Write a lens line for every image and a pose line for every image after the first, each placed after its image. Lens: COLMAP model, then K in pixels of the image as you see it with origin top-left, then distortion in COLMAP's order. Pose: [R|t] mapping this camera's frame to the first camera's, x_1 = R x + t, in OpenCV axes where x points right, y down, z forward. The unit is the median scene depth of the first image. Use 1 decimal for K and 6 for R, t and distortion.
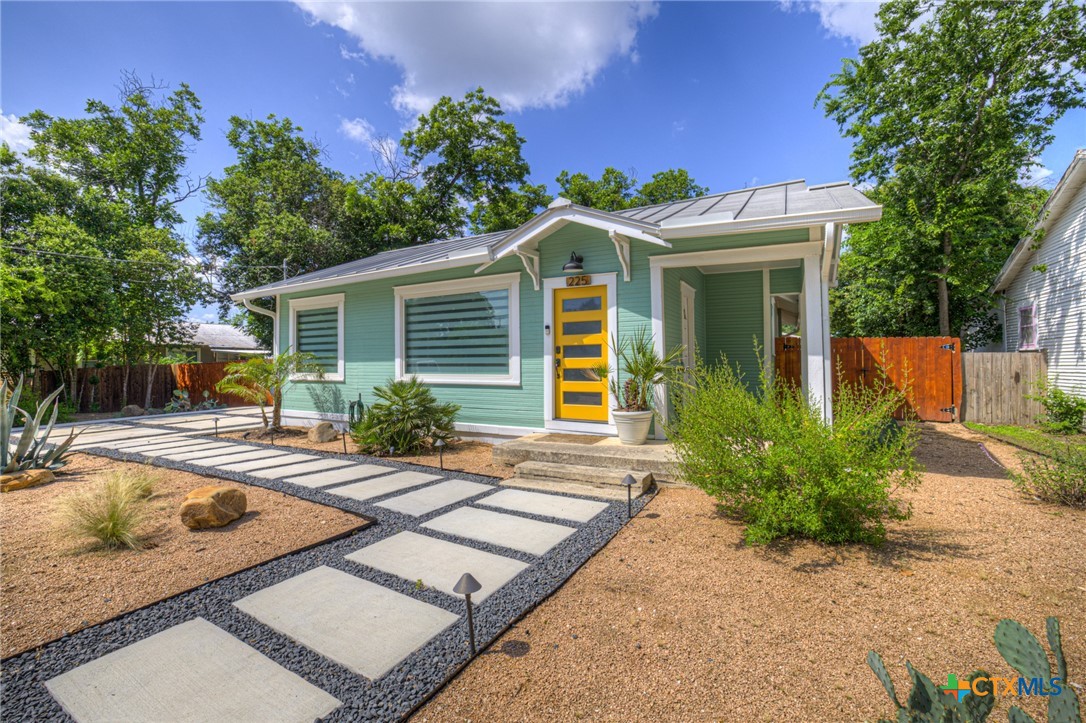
lens RADIAL K [[470.6, 0, 543.2], [0, 470.6, 350.0], [0, 0, 1]] dist [0.000604, 0.000158]
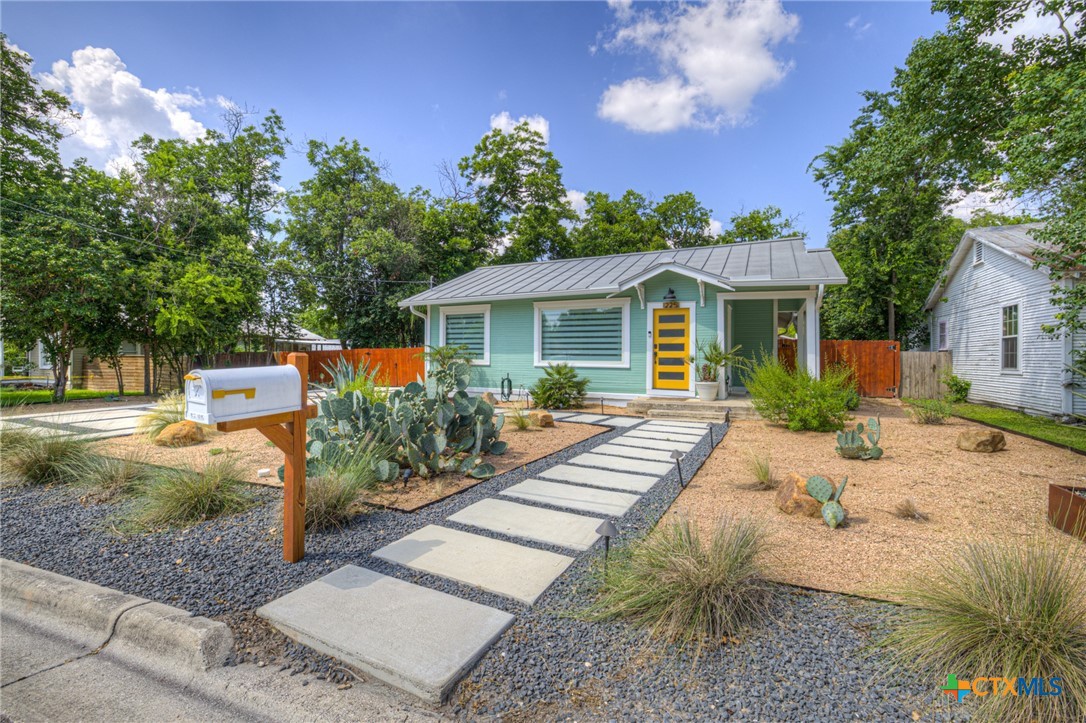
lens RADIAL K [[475.0, 0, 542.9], [0, 475.0, 350.3], [0, 0, 1]] dist [-0.000038, 0.000023]
pose [[0.998936, 0.013690, 0.044032, -0.318024], [-0.014343, 0.999791, 0.014541, -0.003657], [-0.043824, -0.015157, 0.998924, -0.463988]]
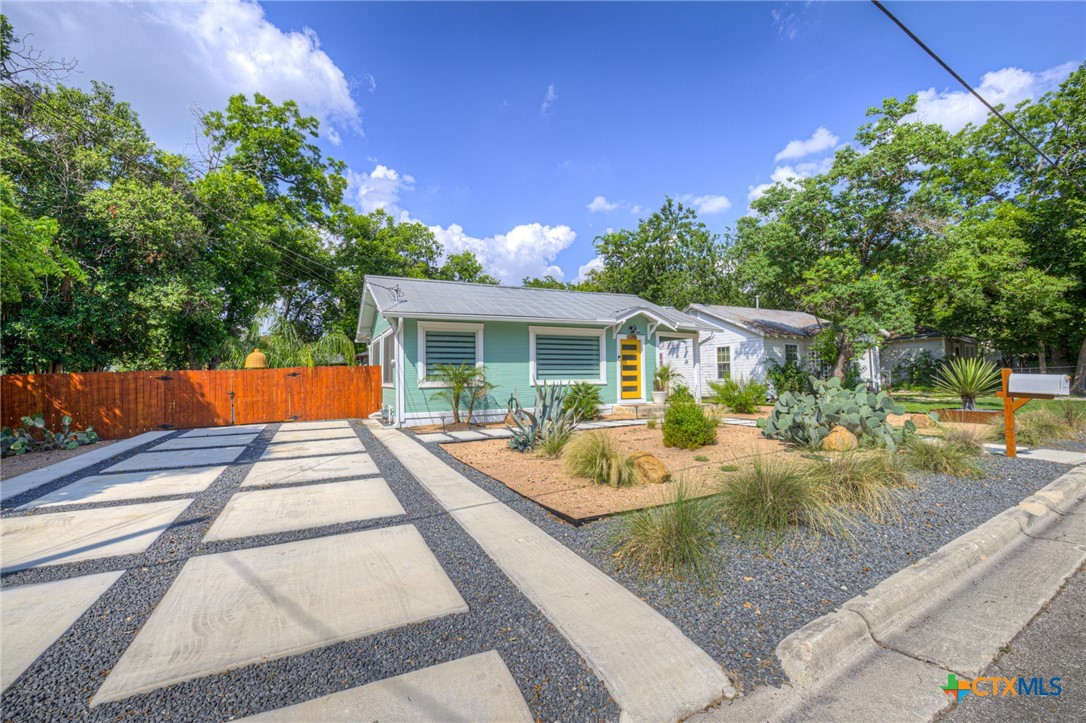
lens RADIAL K [[458.7, 0, 533.6], [0, 458.7, 358.7], [0, 0, 1]] dist [-0.002662, -0.000012]
pose [[0.587795, 0.030231, 0.808445, -1.417272], [-0.015756, 0.999540, -0.025921, 0.015726], [-0.808856, 0.002499, 0.588001, 0.056887]]
